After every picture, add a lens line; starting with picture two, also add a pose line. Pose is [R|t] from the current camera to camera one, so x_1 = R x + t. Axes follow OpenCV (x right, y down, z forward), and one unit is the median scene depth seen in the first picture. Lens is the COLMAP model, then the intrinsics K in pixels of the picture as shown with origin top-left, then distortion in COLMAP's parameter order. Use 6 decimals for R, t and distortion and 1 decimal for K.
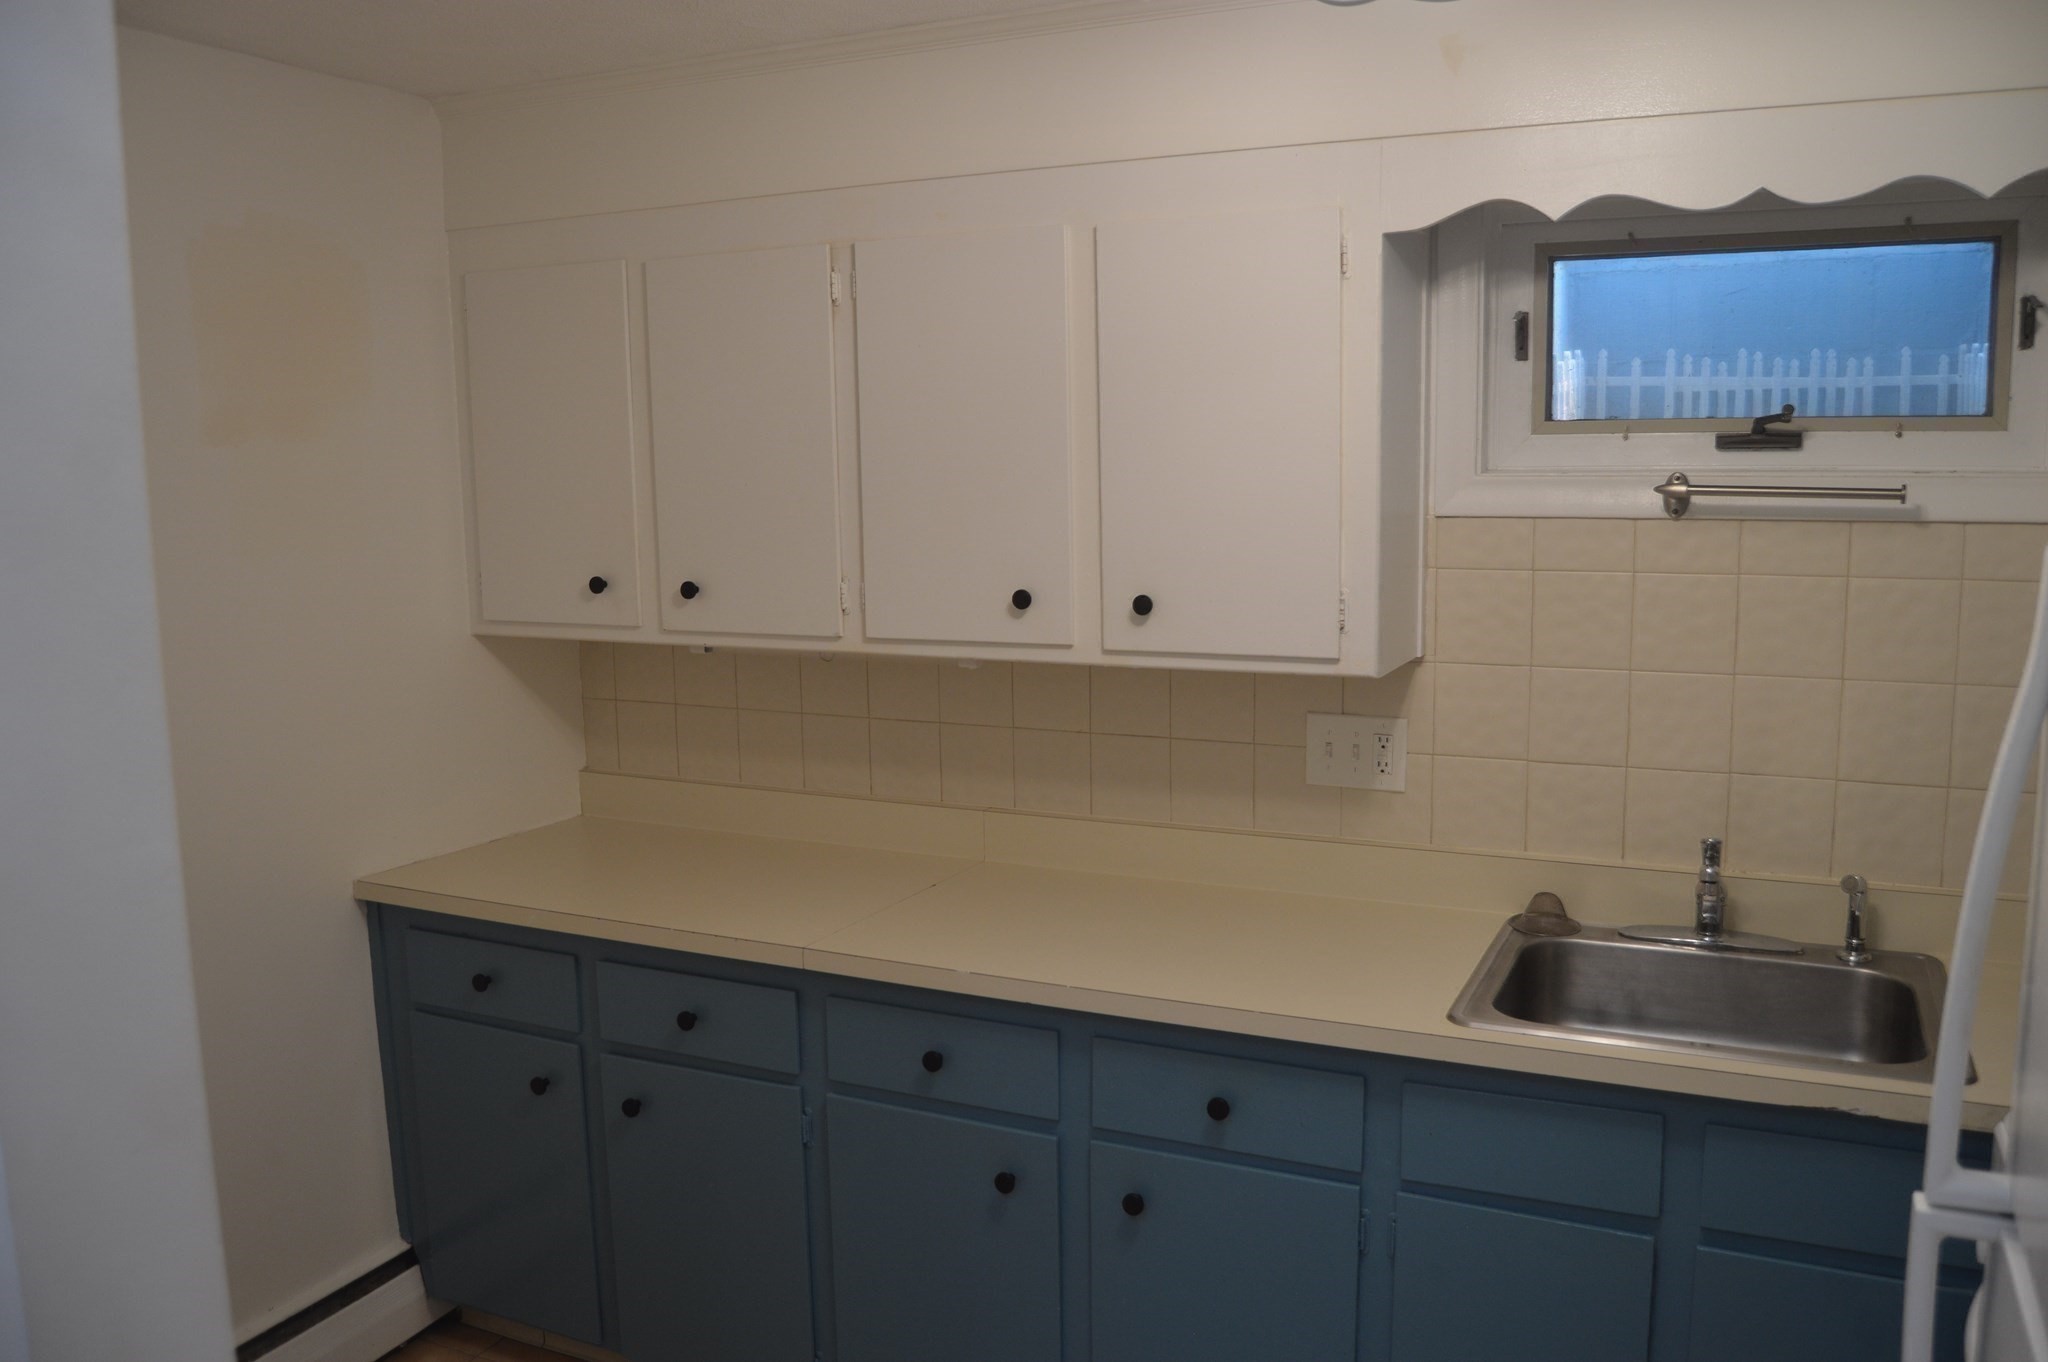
lens RADIAL K [[1652.7, 0, 1024.0], [0, 1652.7, 681.0], [0, 0, 1]] dist [-0.100900, 0.020543]
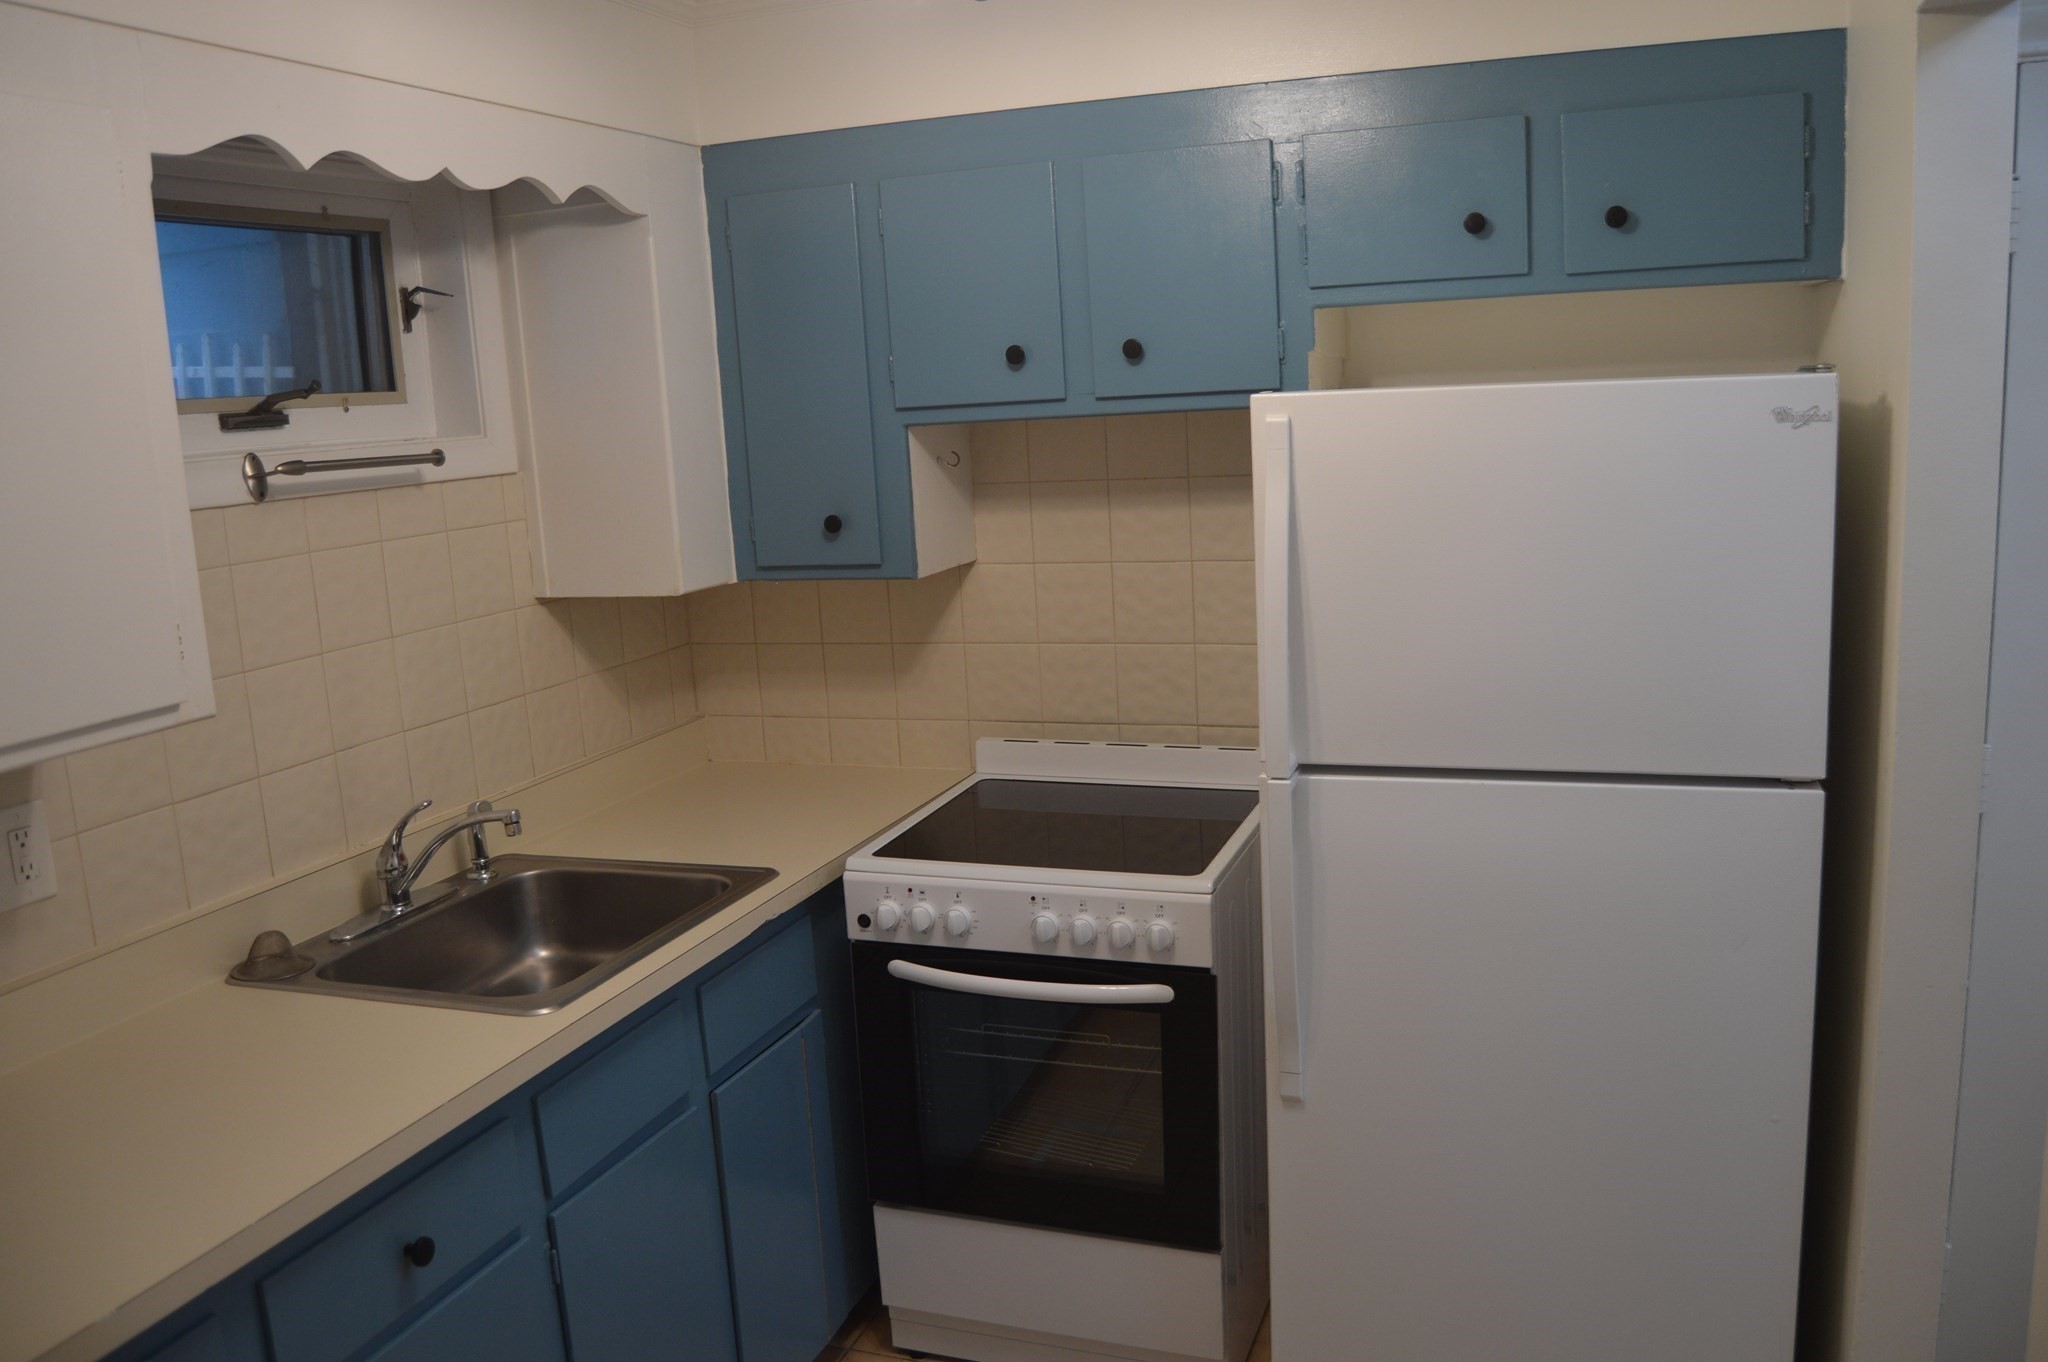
lens RADIAL K [[1652.7, 0, 1024.0], [0, 1652.7, 681.0], [0, 0, 1]] dist [-0.100900, 0.020543]
pose [[-0.114945, -0.152625, 0.981577, -0.595711], [0.189186, 0.966678, 0.172462, -0.078919], [-0.975190, 0.205525, -0.082240, 0.681241]]
